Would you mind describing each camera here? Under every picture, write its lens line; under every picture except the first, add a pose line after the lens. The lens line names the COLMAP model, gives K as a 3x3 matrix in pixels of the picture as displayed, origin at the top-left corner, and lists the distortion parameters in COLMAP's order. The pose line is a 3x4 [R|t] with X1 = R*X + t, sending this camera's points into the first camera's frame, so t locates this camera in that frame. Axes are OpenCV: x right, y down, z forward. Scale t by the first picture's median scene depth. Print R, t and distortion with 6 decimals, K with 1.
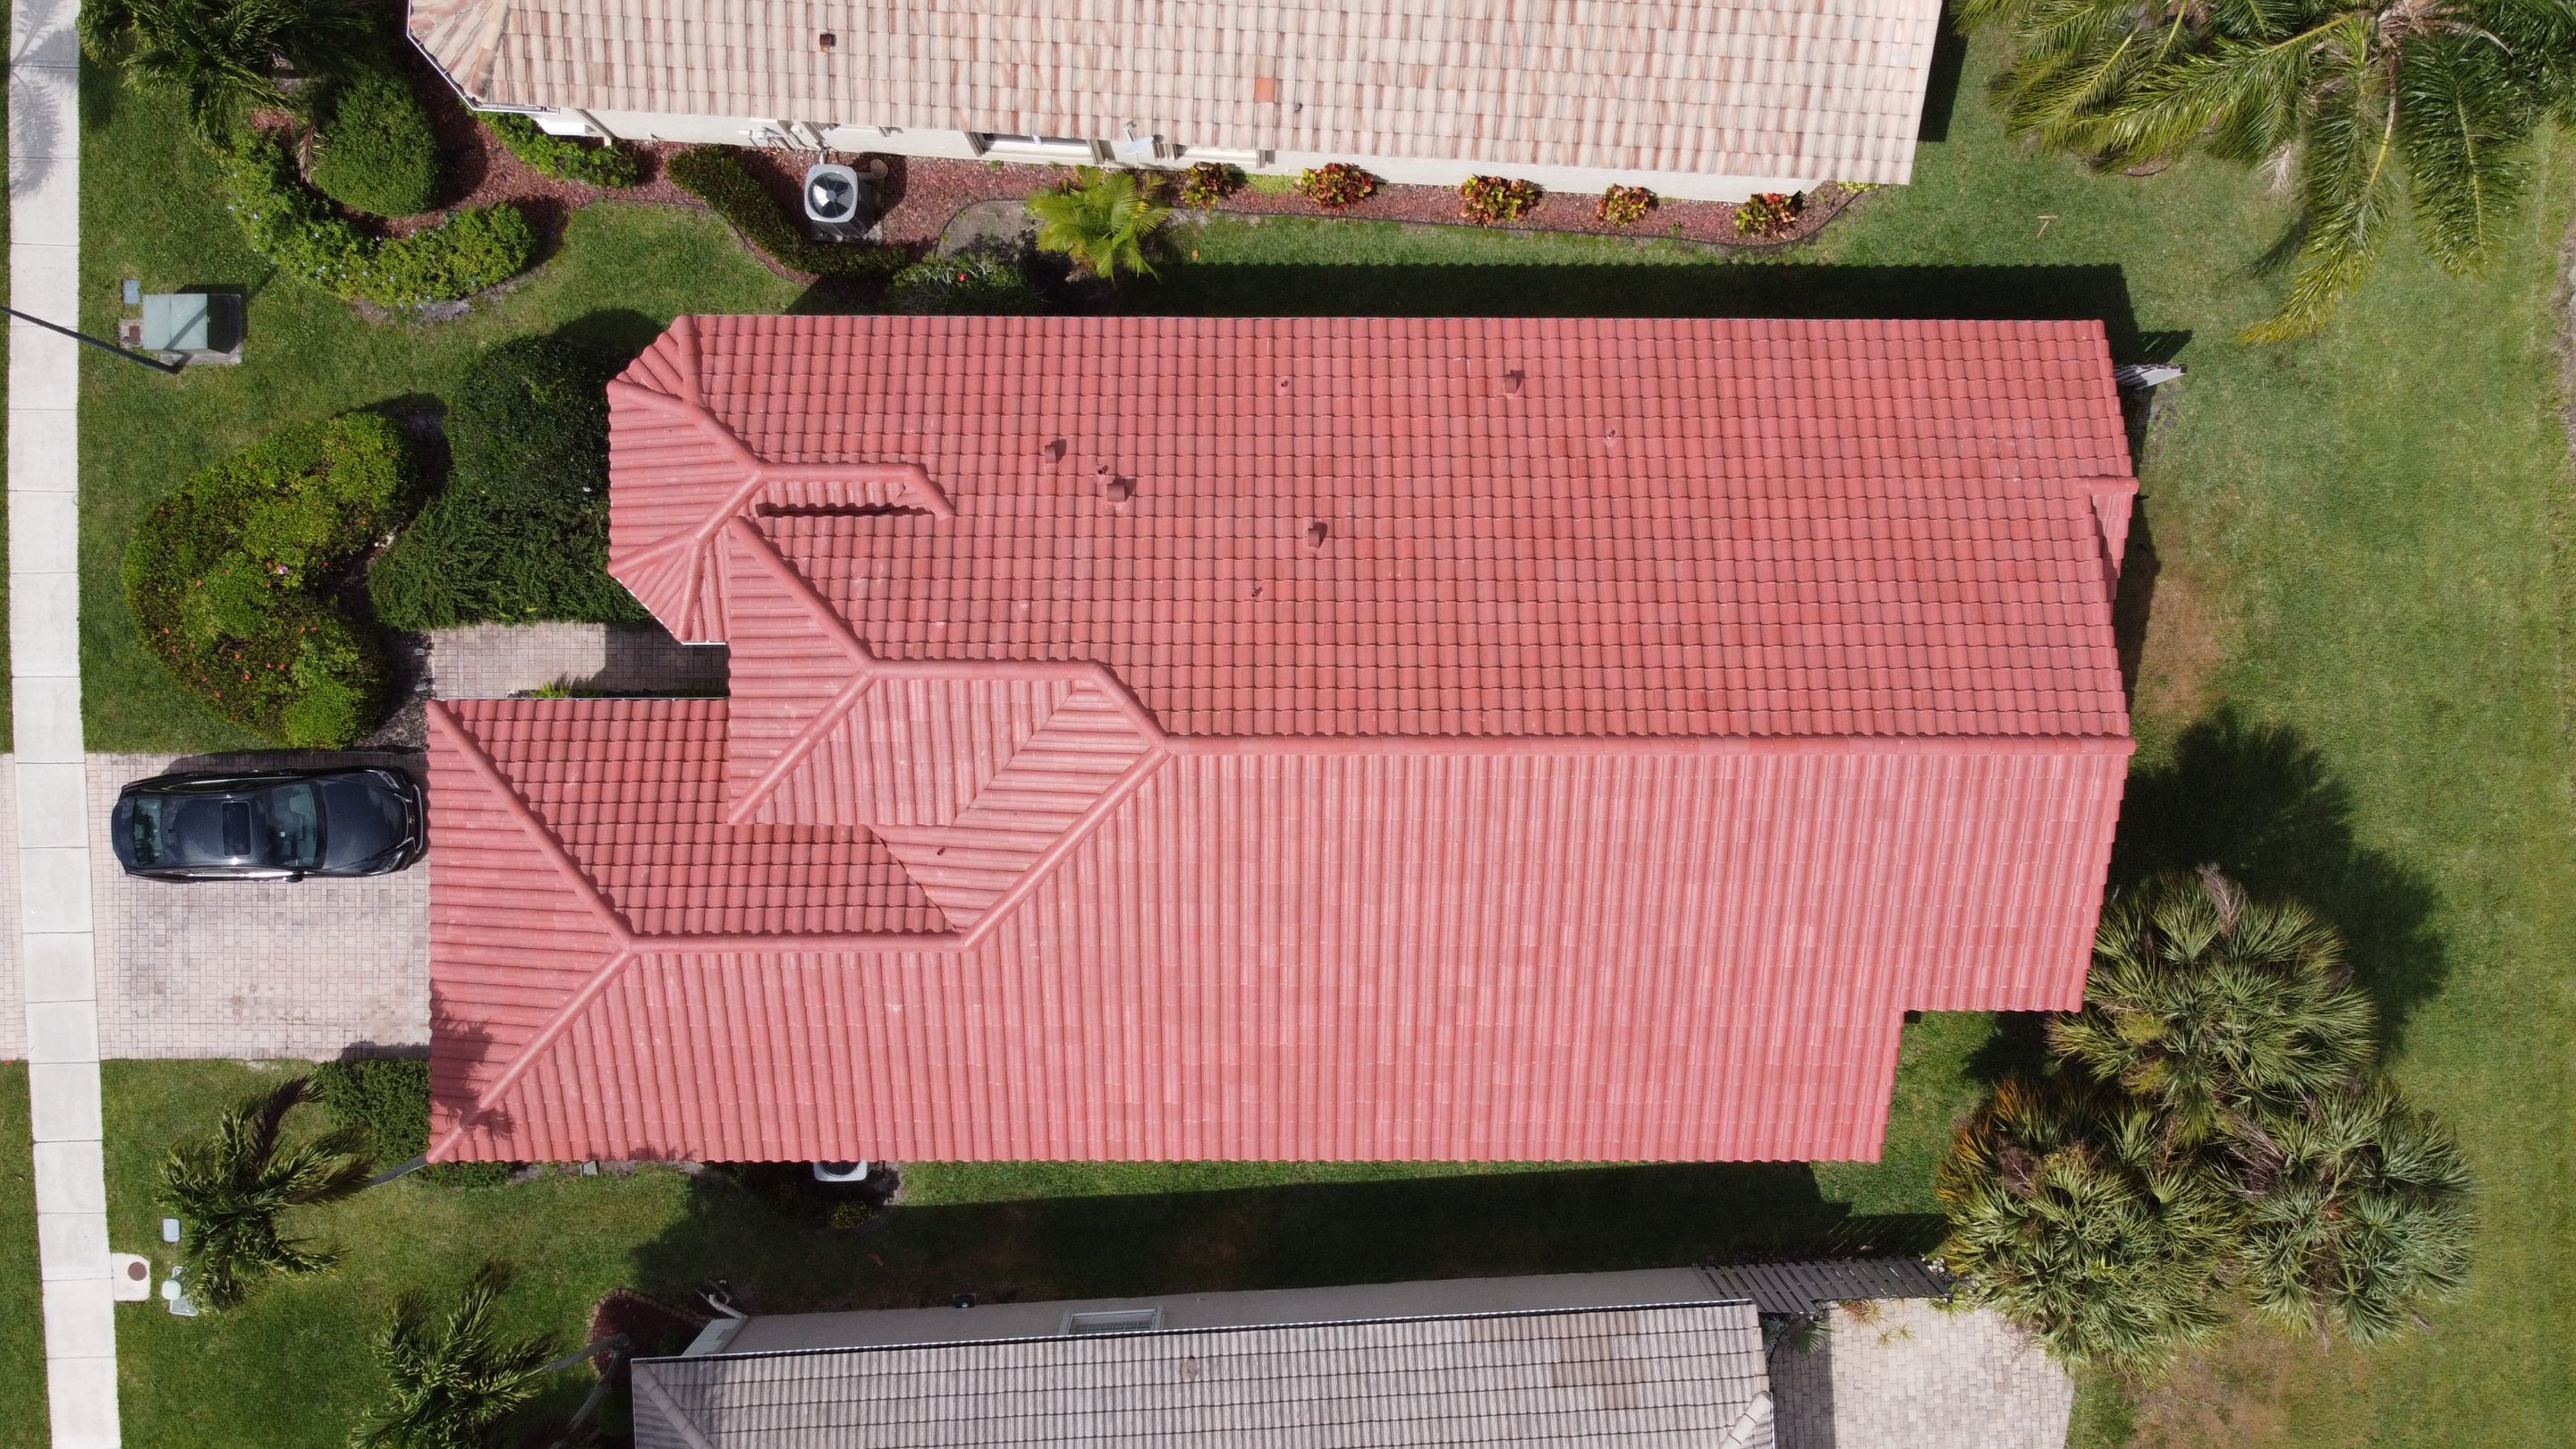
lens RADIAL K [[1958.9, 0, 1285.6], [0, 1958.9, 706.3], [0, 0, 1]] dist [0.003133, 0.003580]
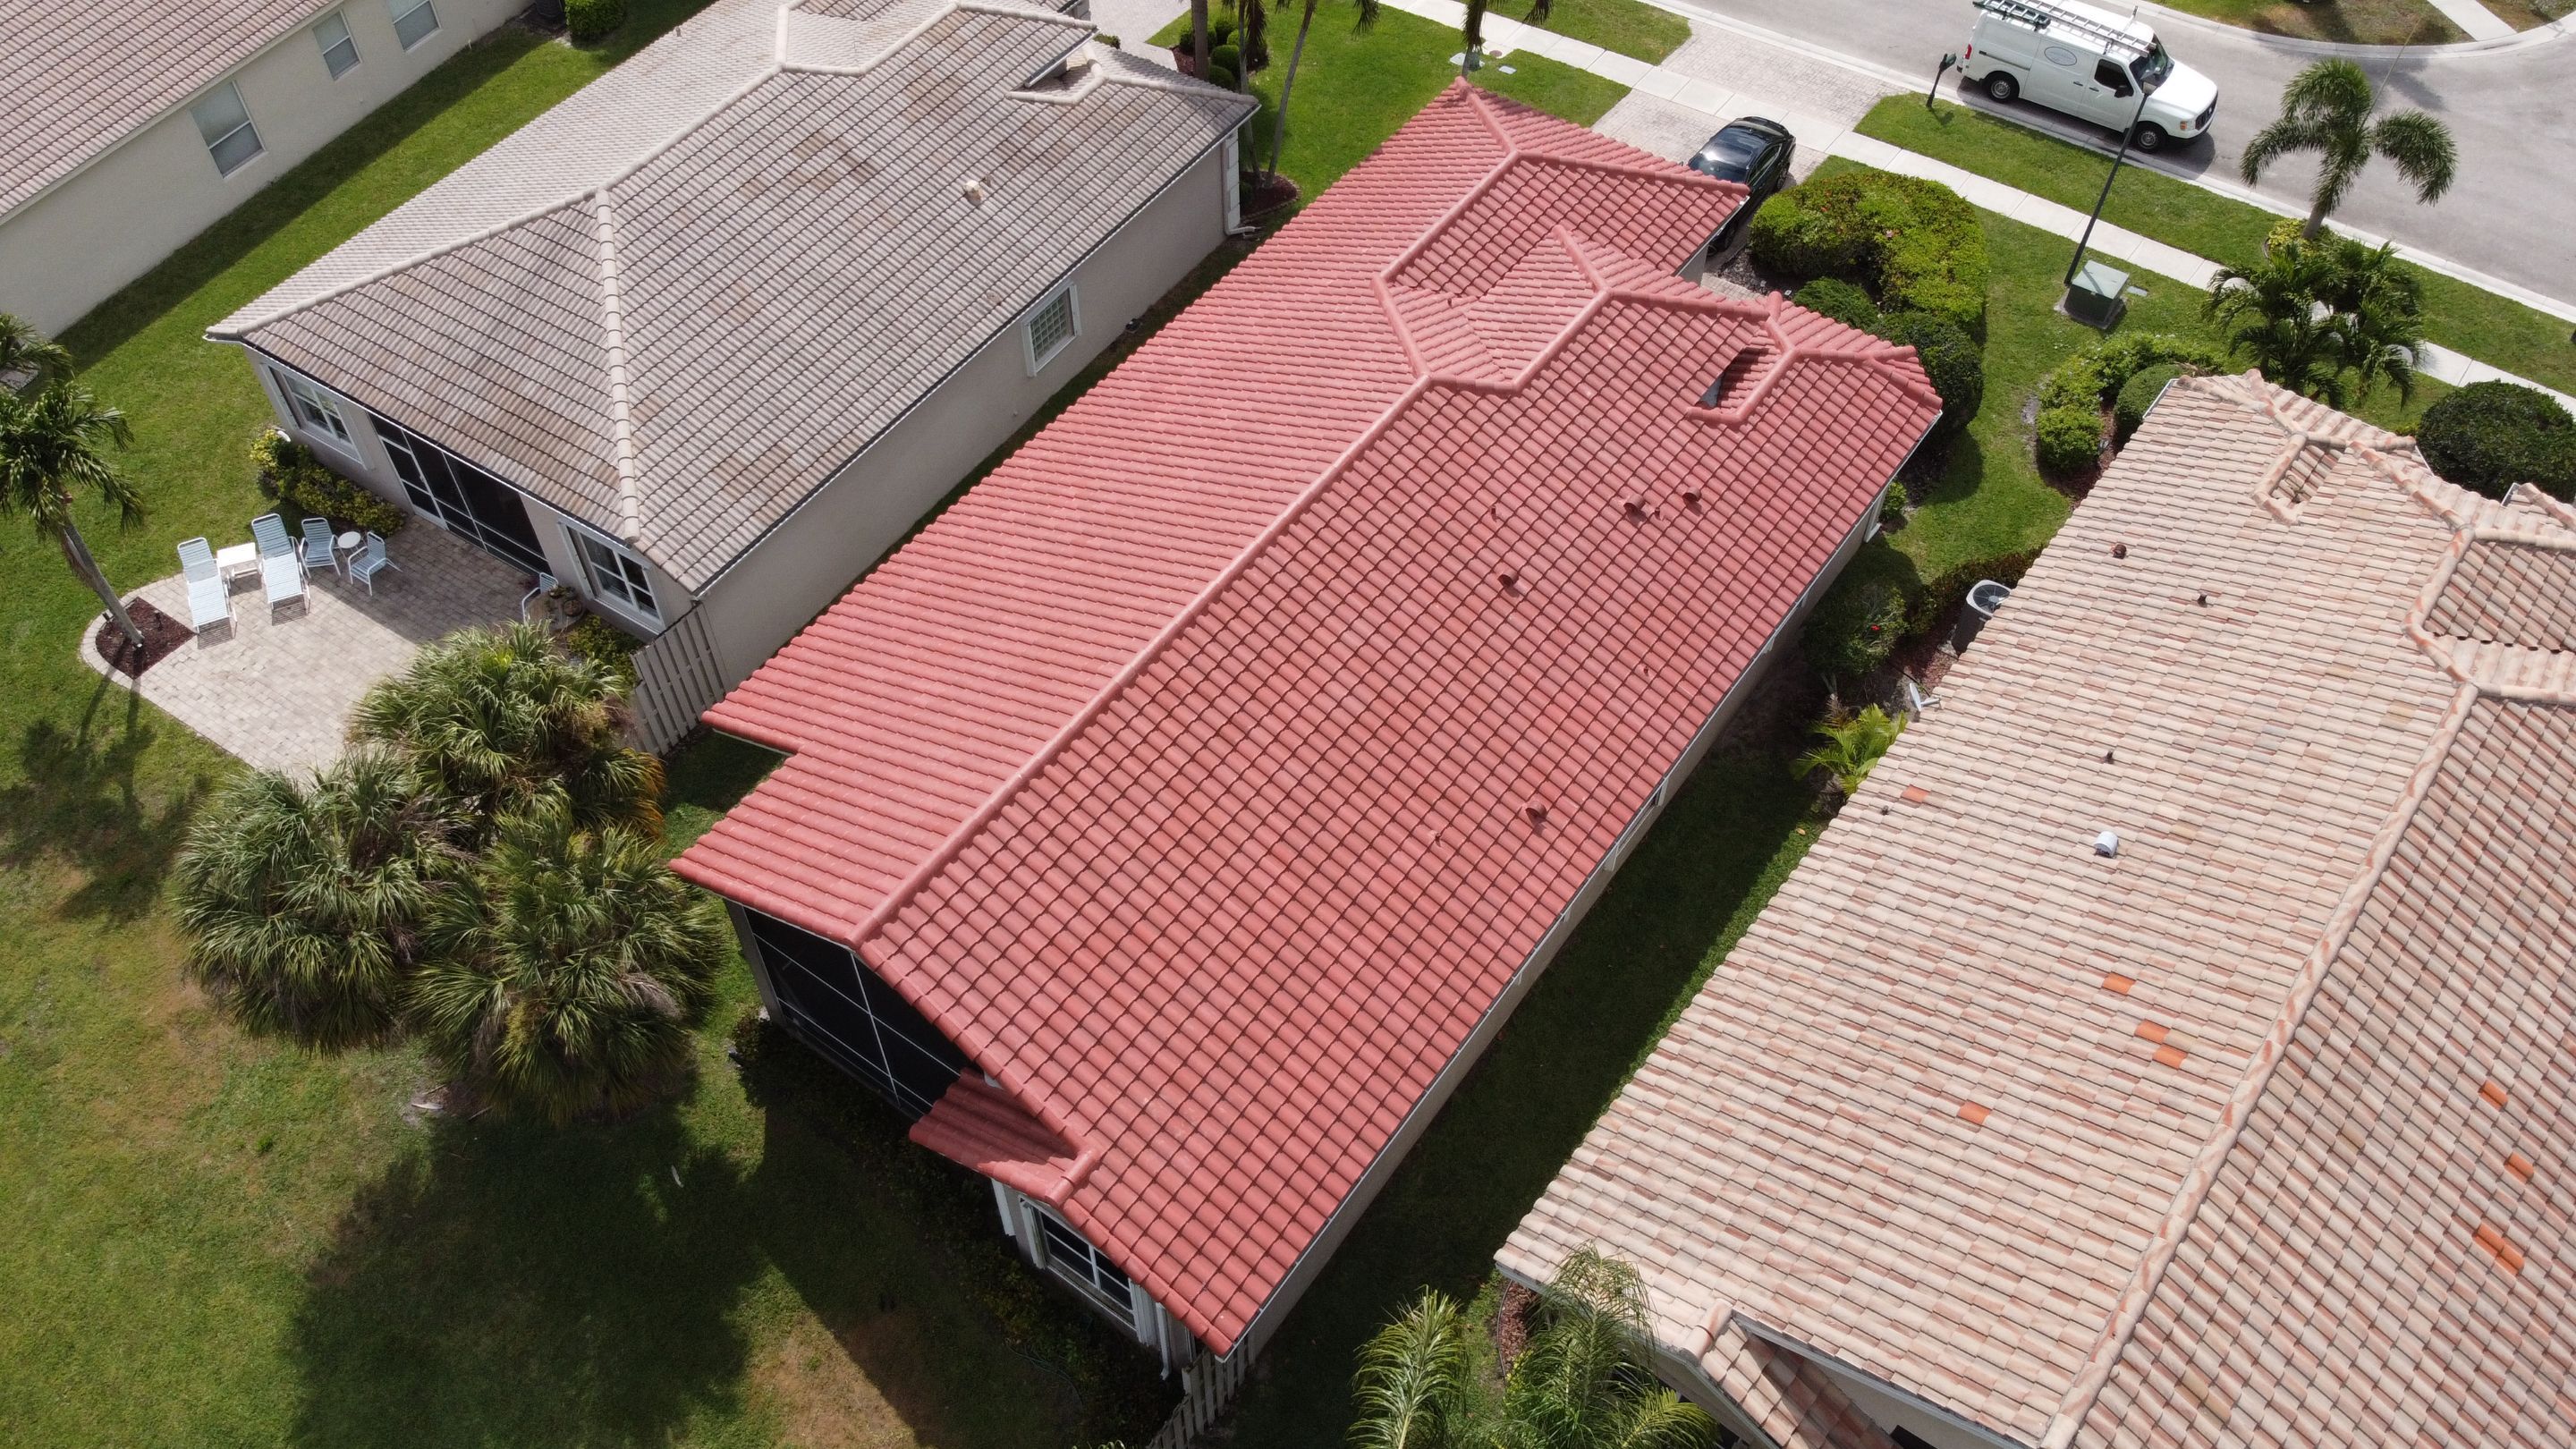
lens RADIAL K [[1958.9, 0, 1285.6], [0, 1958.9, 706.3], [0, 0, 1]] dist [0.003133, 0.003580]
pose [[-0.583364, 0.616383, -0.528922, 0.678025], [-0.812161, -0.449895, 0.371468, -0.405178], [-0.008992, 0.646271, 0.763055, 0.212312]]
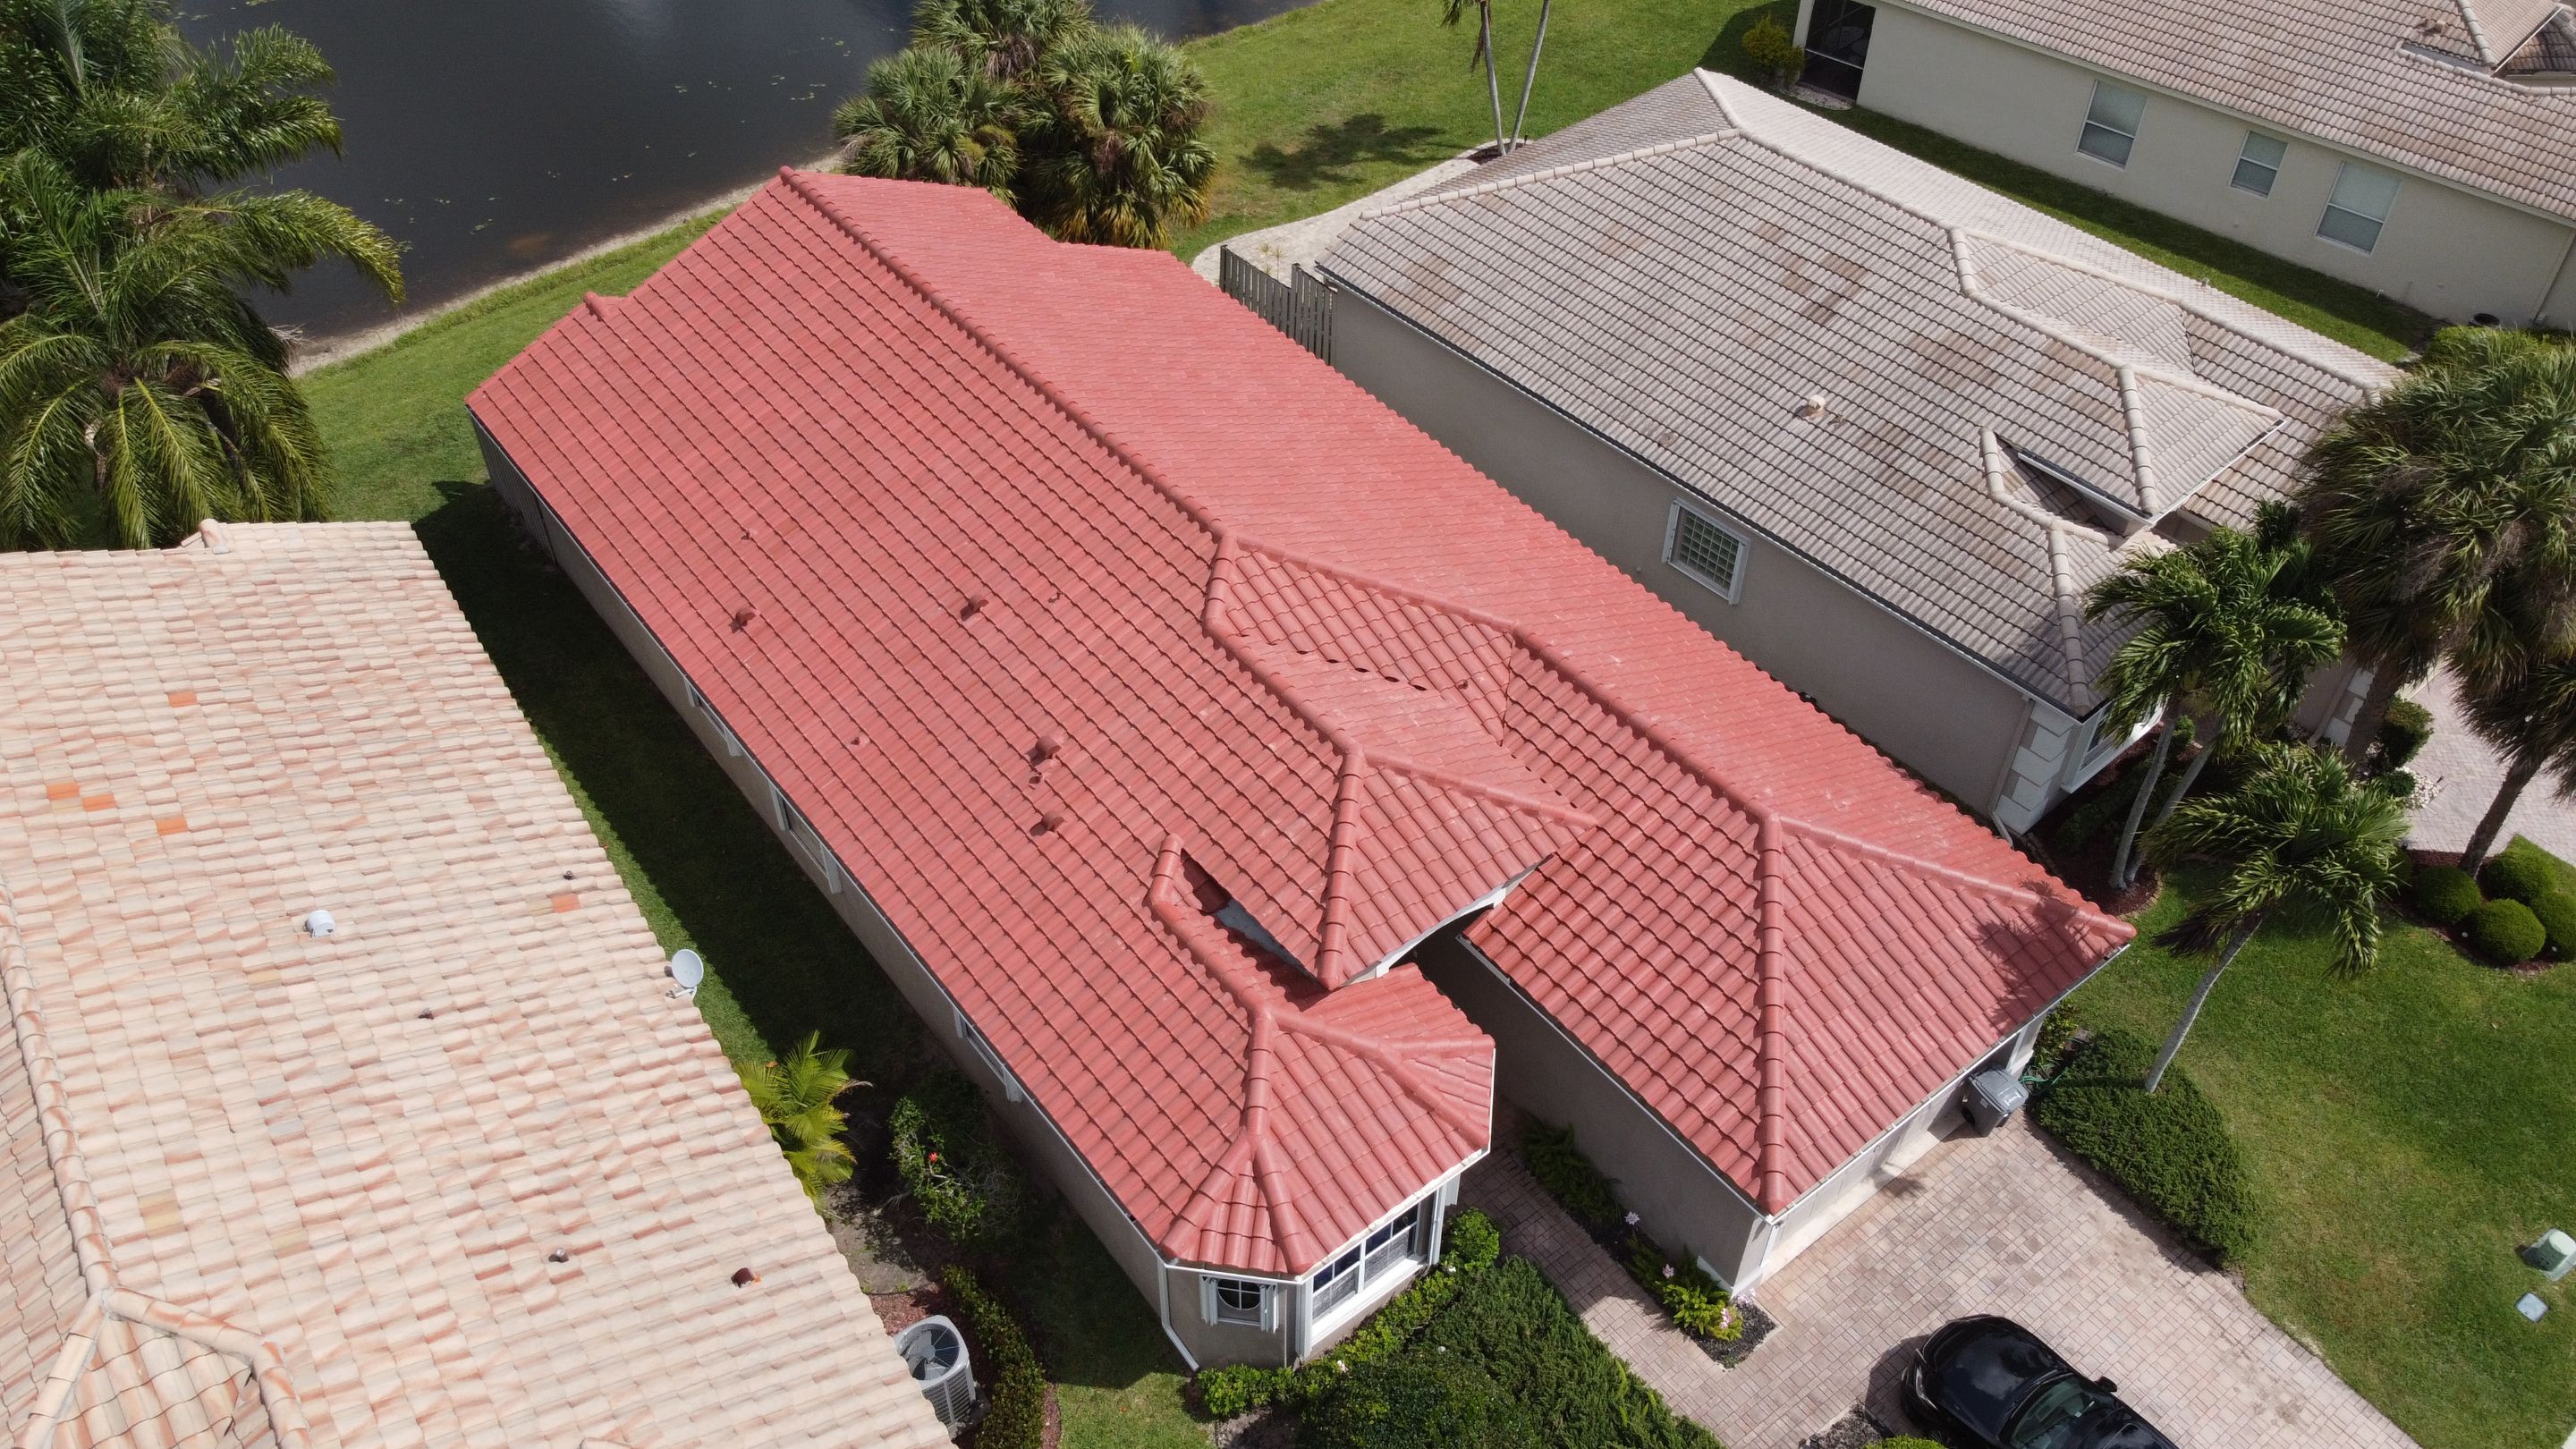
lens RADIAL K [[1958.9, 0, 1285.6], [0, 1958.9, 706.3], [0, 0, 1]] dist [0.003133, 0.003580]
pose [[-0.612828, -0.545979, 0.571269, -0.656014], [0.790202, -0.419175, 0.447071, -0.415003], [-0.004630, 0.725396, 0.688316, 0.337566]]
